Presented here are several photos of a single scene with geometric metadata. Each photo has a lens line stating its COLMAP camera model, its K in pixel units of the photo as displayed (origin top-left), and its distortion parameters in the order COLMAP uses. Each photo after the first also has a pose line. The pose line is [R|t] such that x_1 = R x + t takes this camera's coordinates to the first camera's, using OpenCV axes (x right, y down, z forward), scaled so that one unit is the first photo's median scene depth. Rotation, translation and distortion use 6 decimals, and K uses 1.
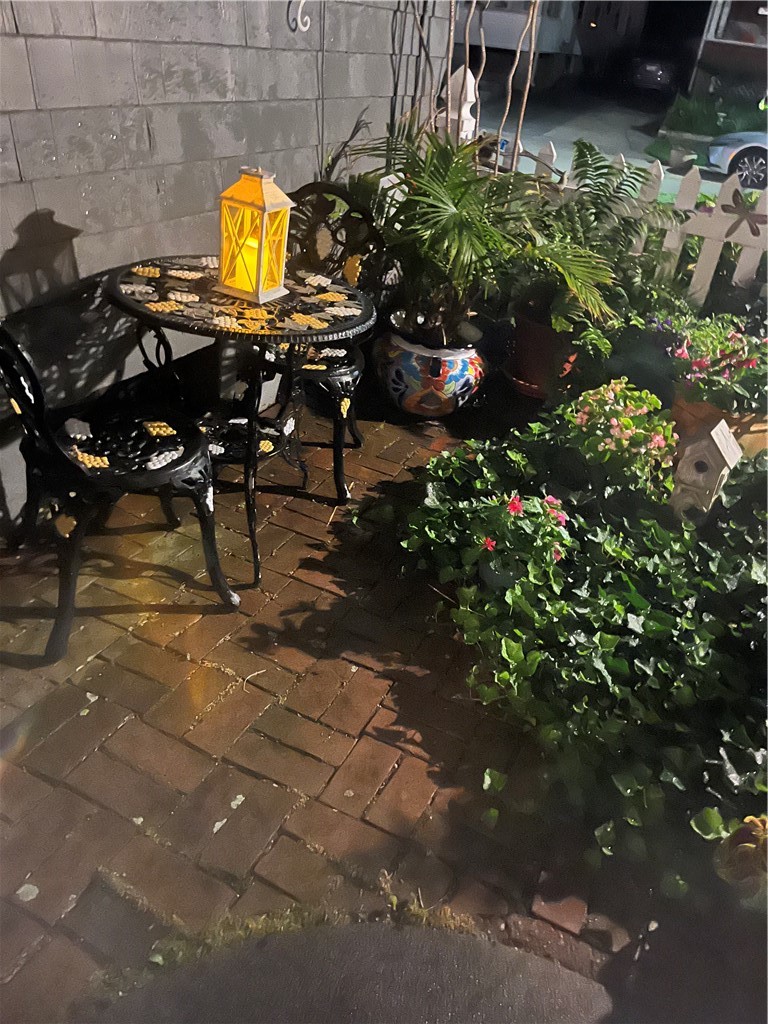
lens RADIAL K [[774.7, 0, 384.0], [0, 774.7, 512.0], [0, 0, 1]] dist [0.060551, -0.072116]
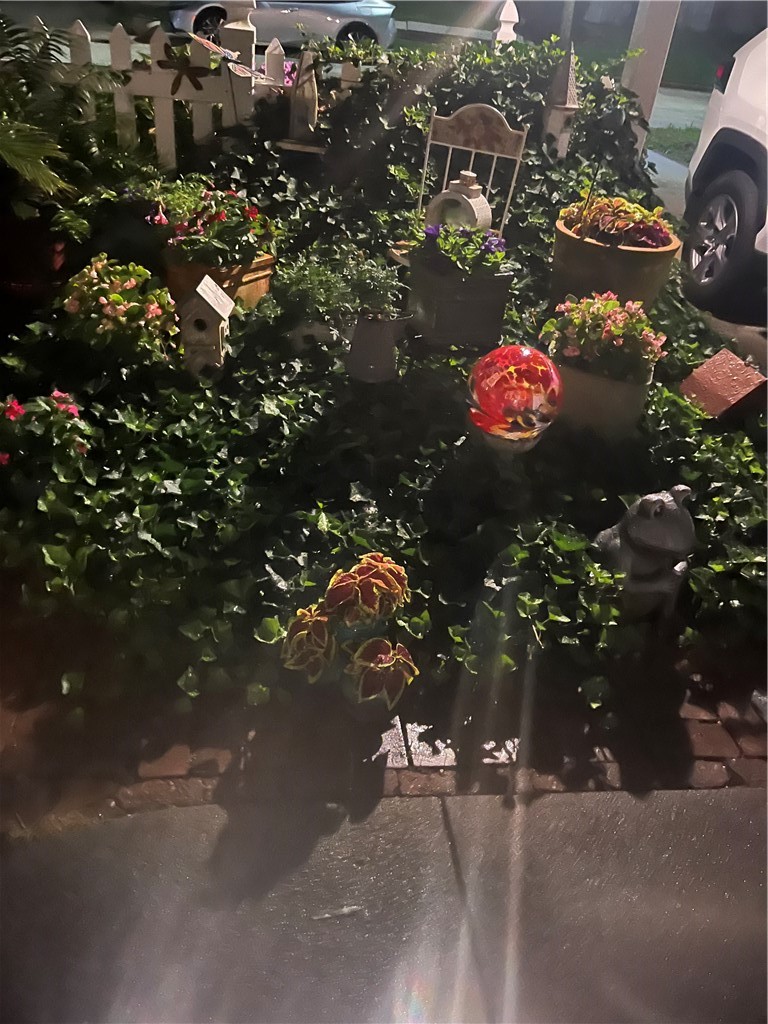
lens RADIAL K [[774.7, 0, 384.0], [0, 774.7, 512.0], [0, 0, 1]] dist [0.060551, -0.072116]
pose [[0.838596, -0.341528, 0.424401, 0.090308], [0.285549, 0.939047, 0.191448, 0.047098], [-0.463917, -0.039361, 0.885004, -0.034113]]
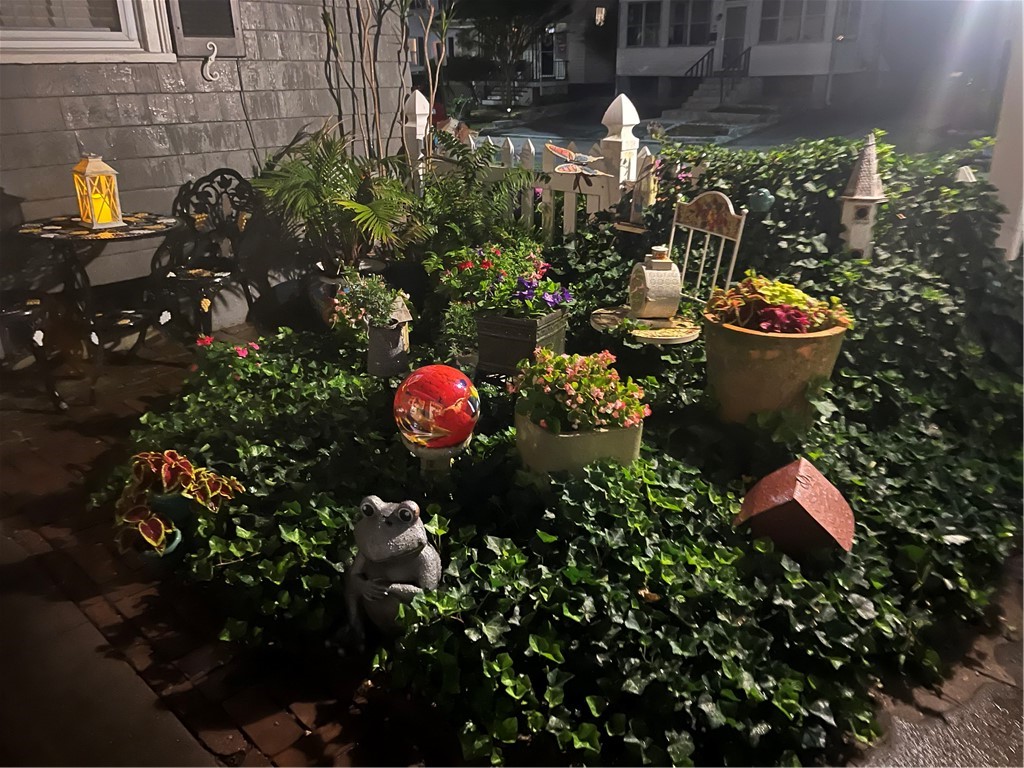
lens RADIAL K [[774.7, 0, 512.0], [0, 774.7, 384.0], [0, 0, 1]] dist [0.060551, -0.072116]
pose [[0.953422, -0.010623, -0.301451, 1.095176], [-0.047867, 0.981388, -0.185974, 0.301975], [0.297816, 0.191741, 0.935169, -0.228155]]
